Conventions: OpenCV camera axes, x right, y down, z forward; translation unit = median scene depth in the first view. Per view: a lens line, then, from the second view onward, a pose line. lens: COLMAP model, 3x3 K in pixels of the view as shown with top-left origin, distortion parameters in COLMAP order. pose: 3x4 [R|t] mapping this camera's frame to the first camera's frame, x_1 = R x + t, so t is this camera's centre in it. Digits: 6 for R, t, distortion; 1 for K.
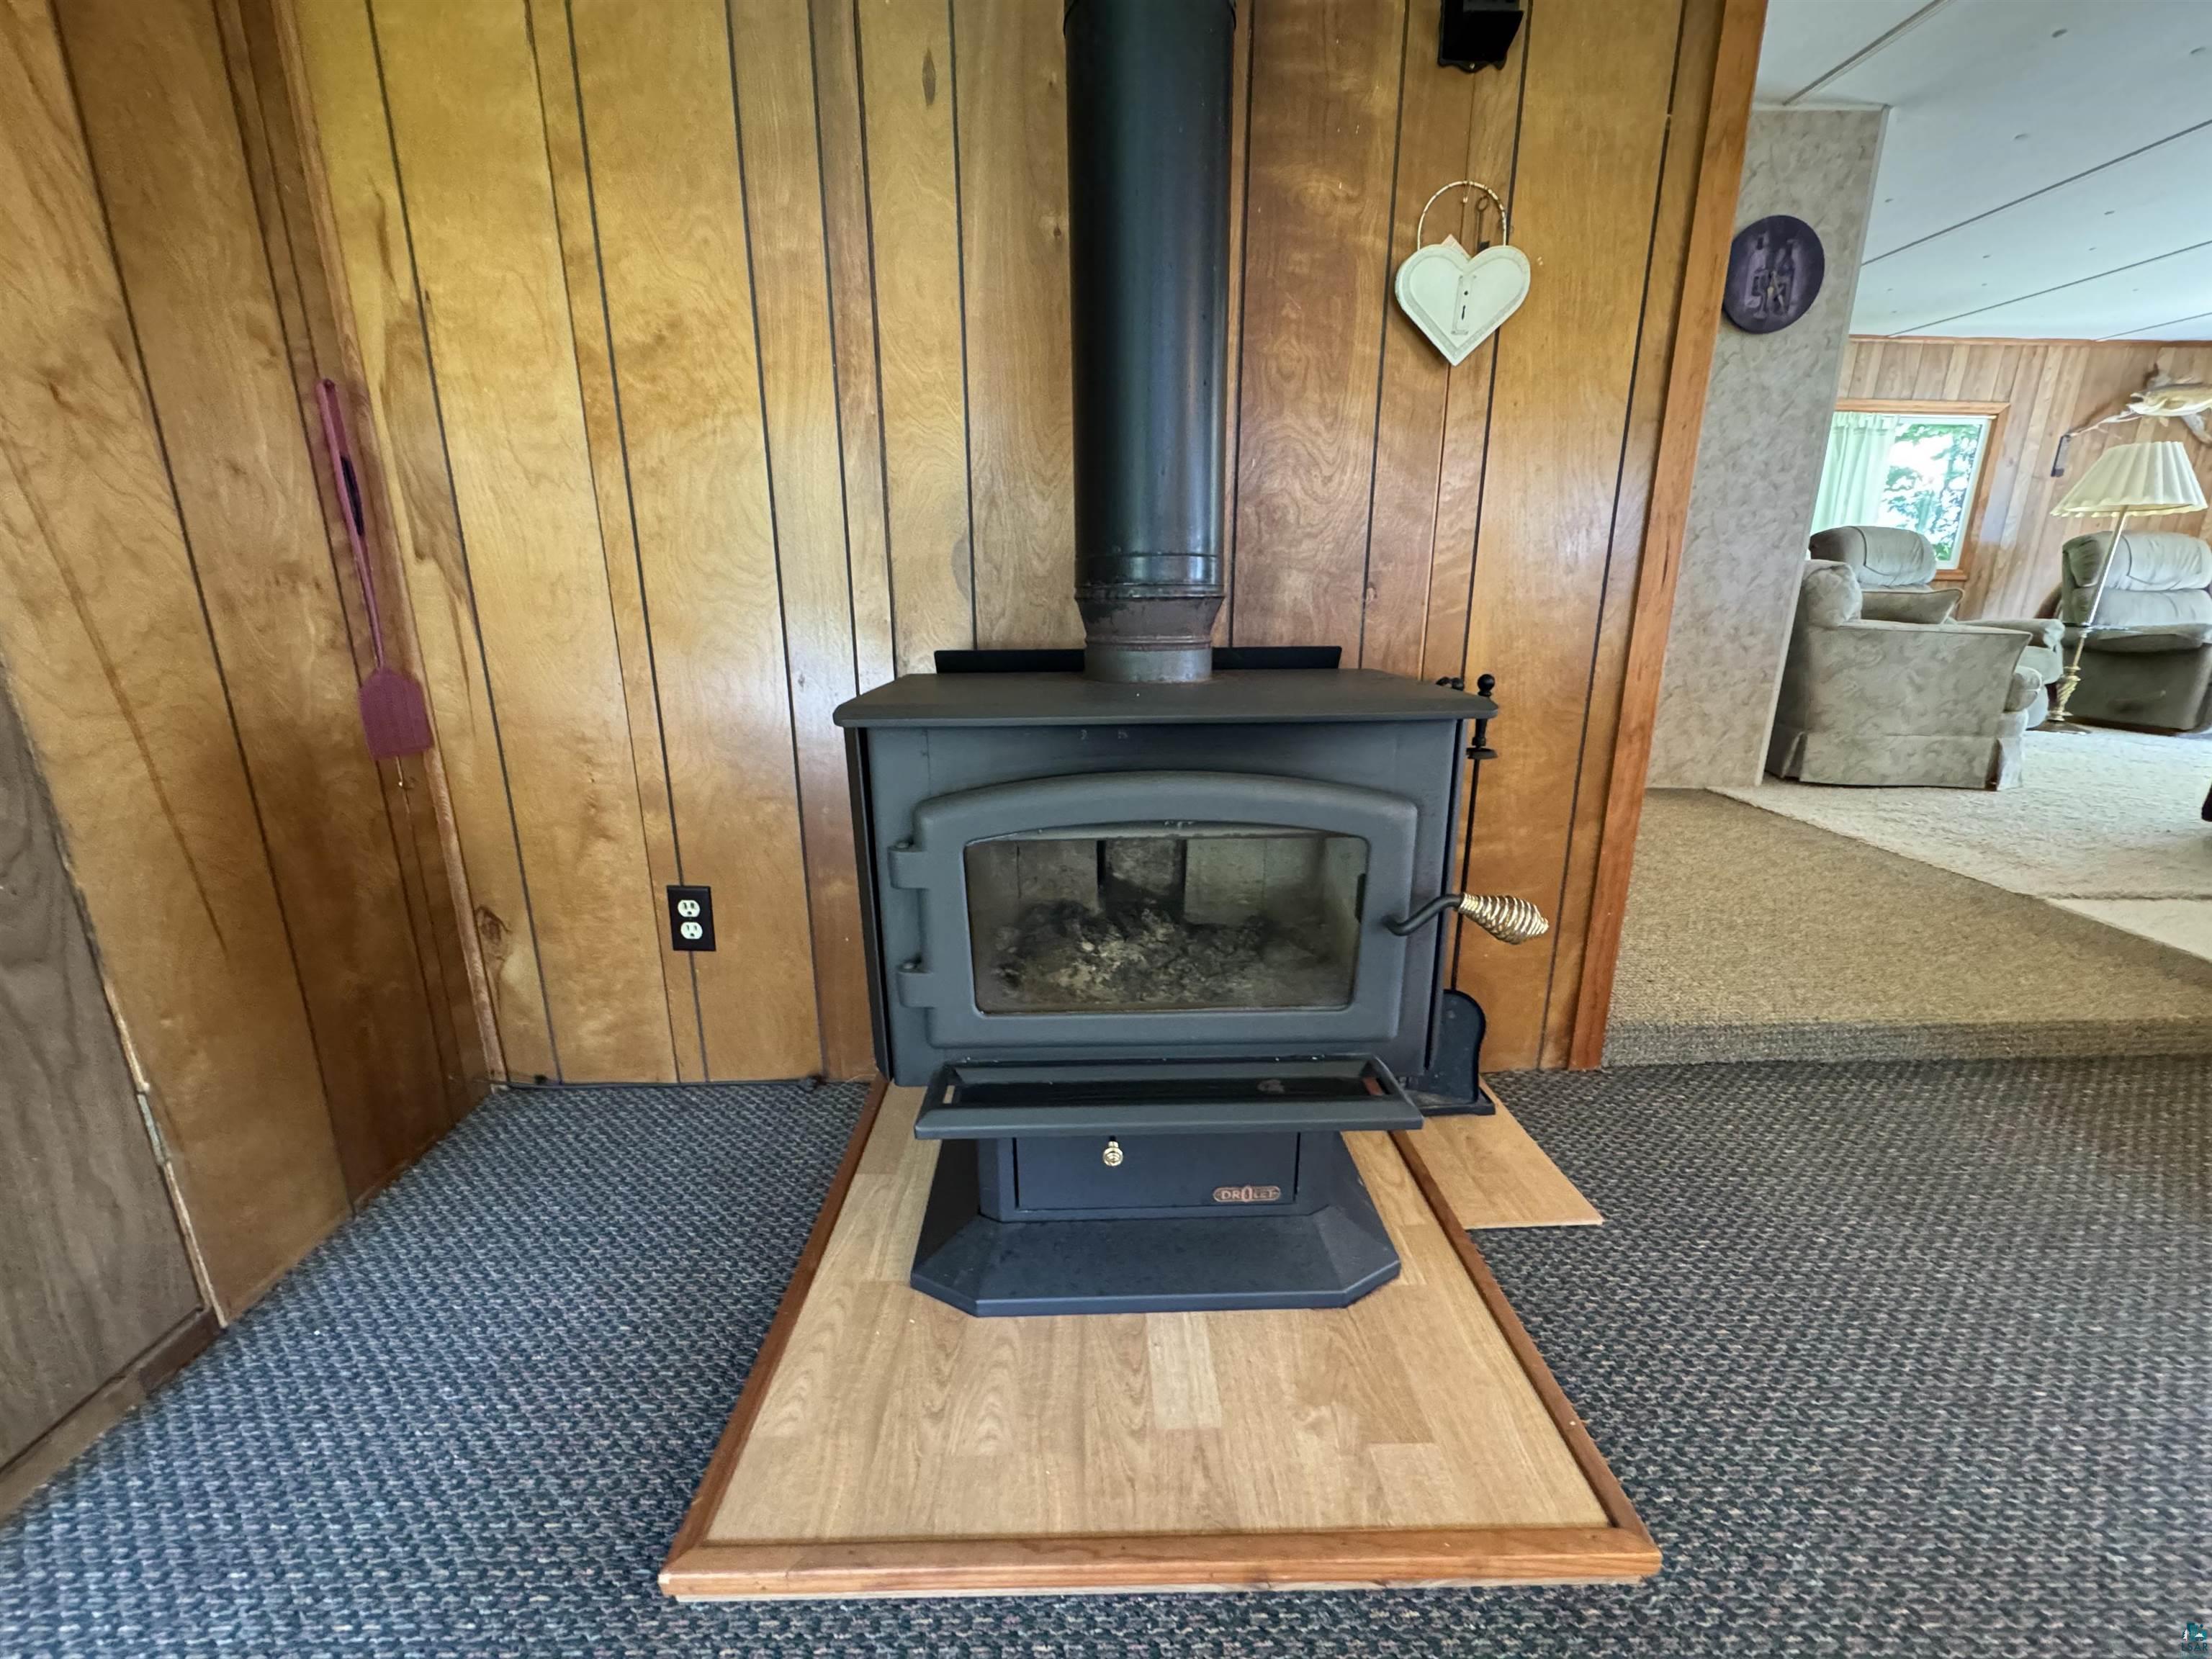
lens RADIAL K [[882.5, 0, 1100.1], [0, 882.5, 824.8], [0, 0, 1]] dist [0.000369, 0.000120]
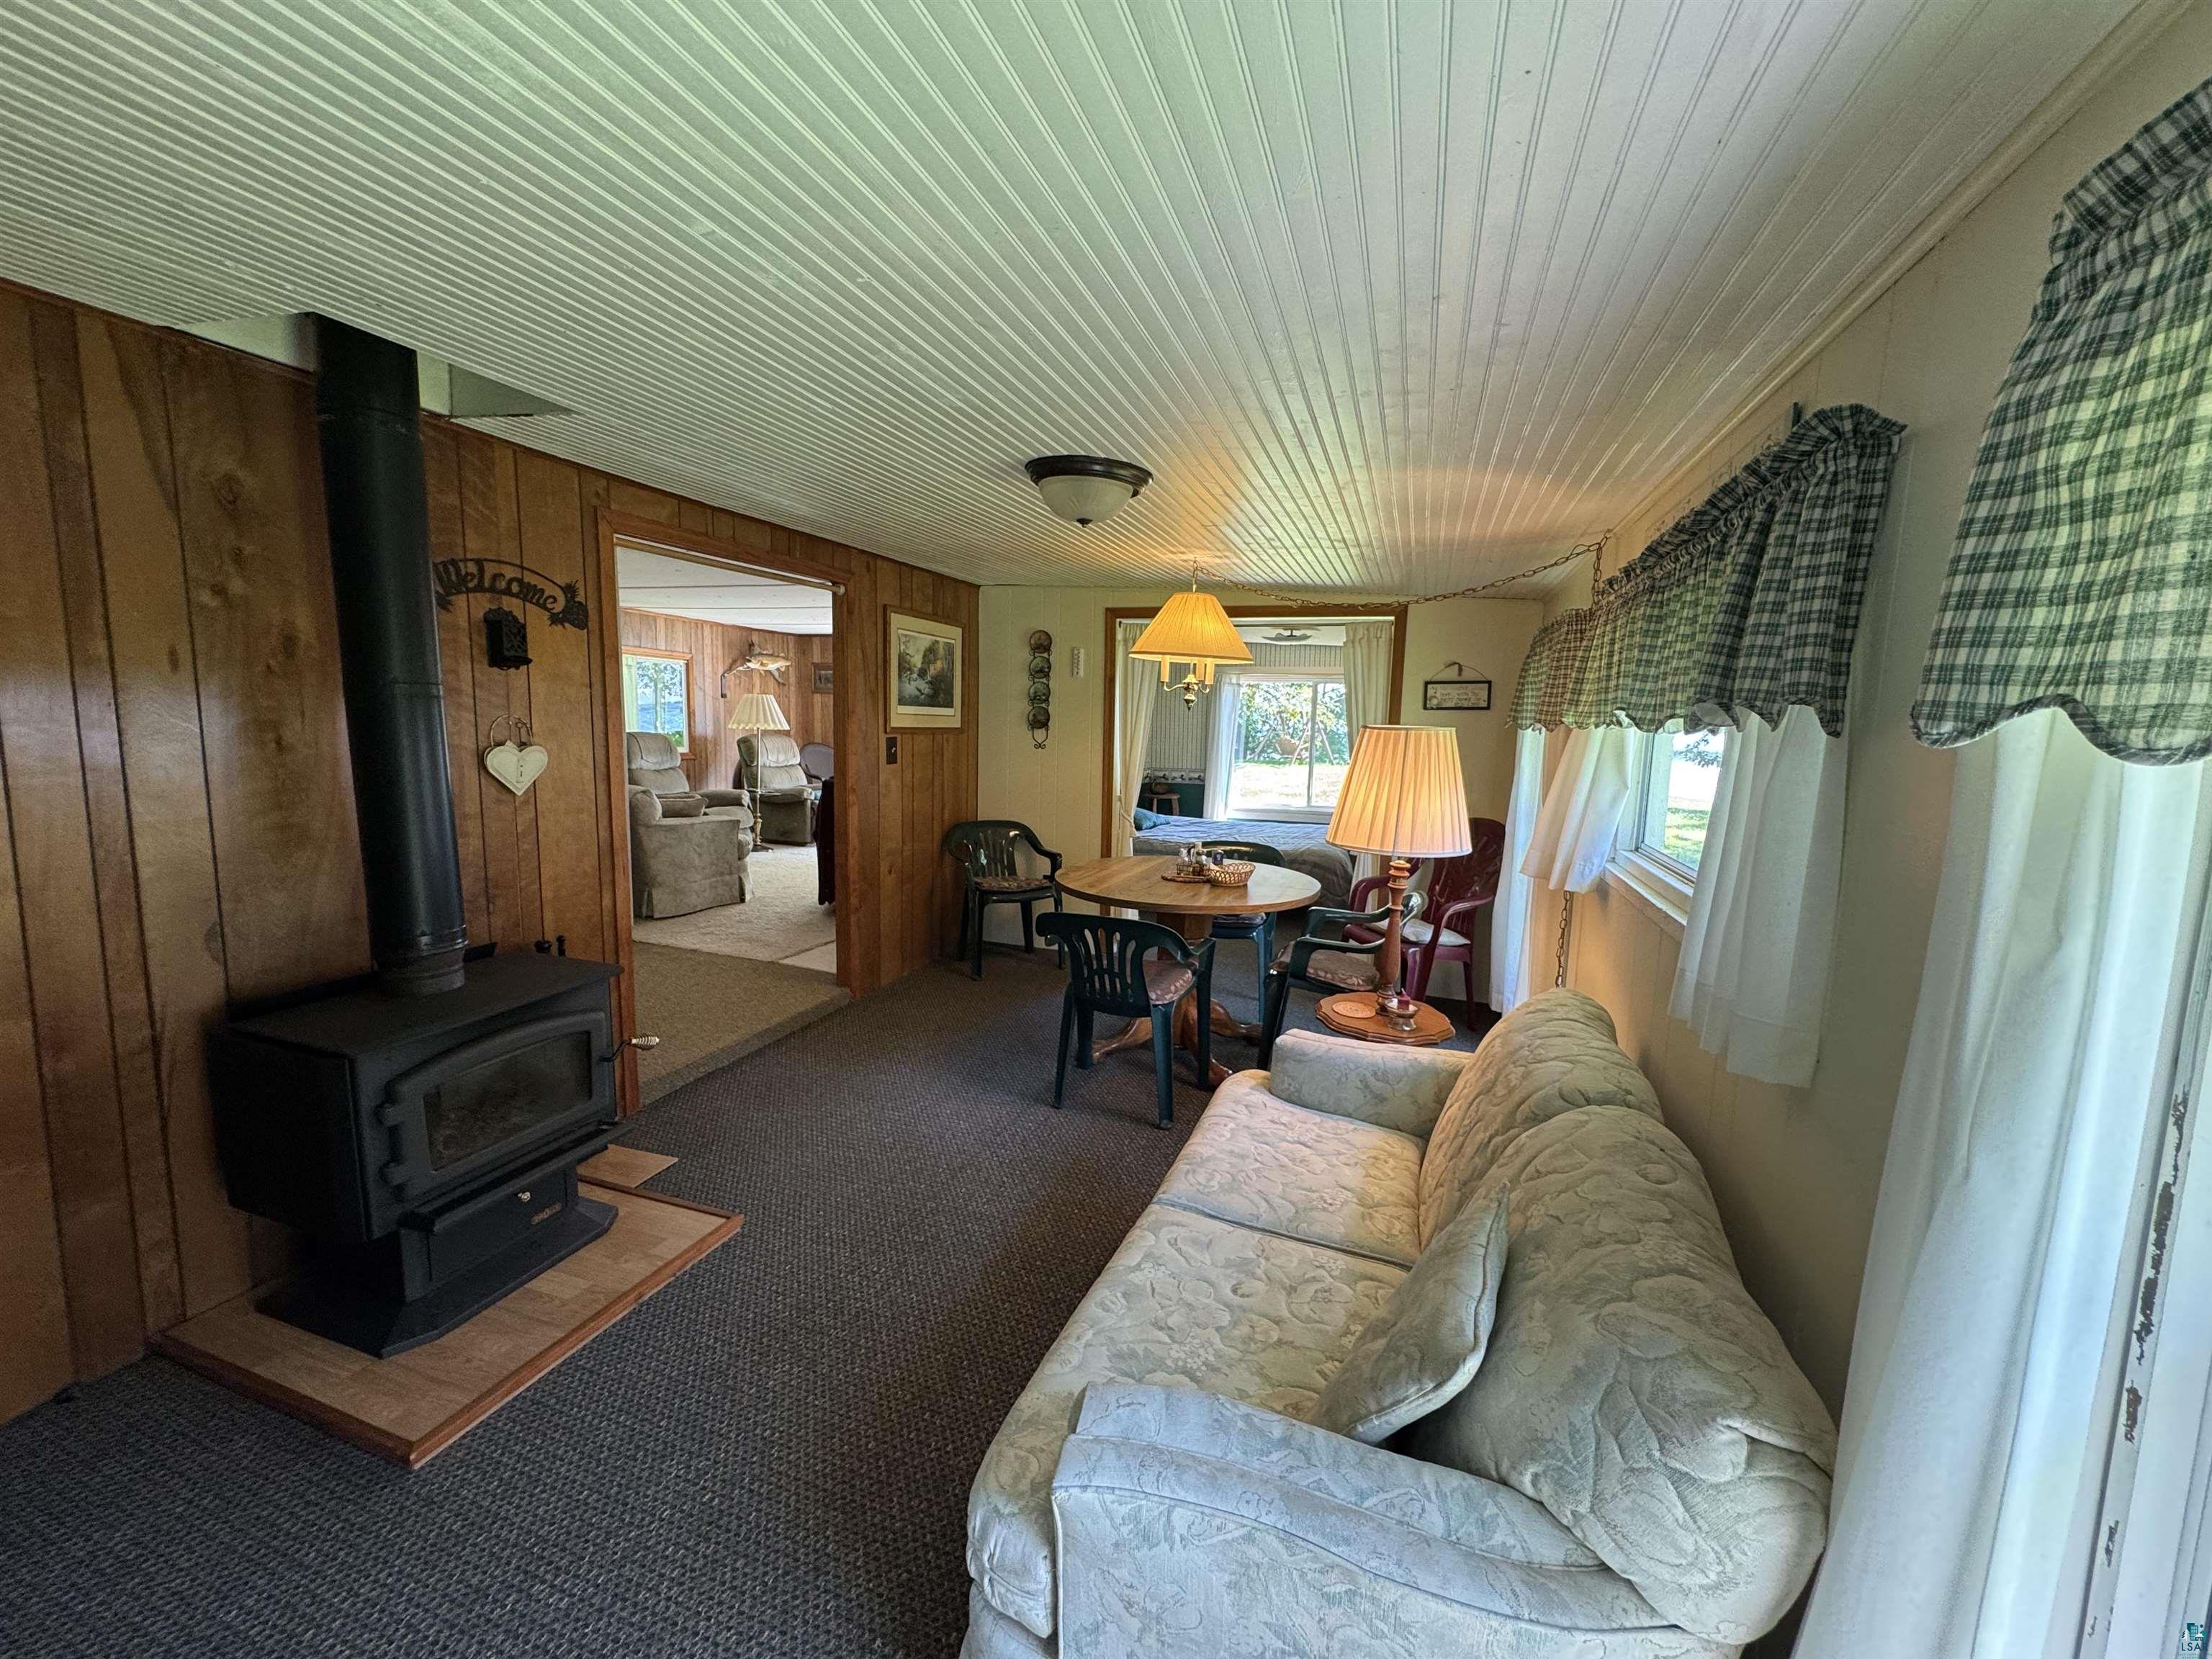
lens RADIAL K [[882.5, 0, 1104.4], [0, 882.5, 828.7], [0, 0, 1]] dist [0.000369, 0.000120]
pose [[0.355843, -0.108072, 0.928276, -0.402436], [0.214466, 0.976225, 0.031441, -0.085475], [-0.909604, 0.187896, 0.370561, -0.384819]]
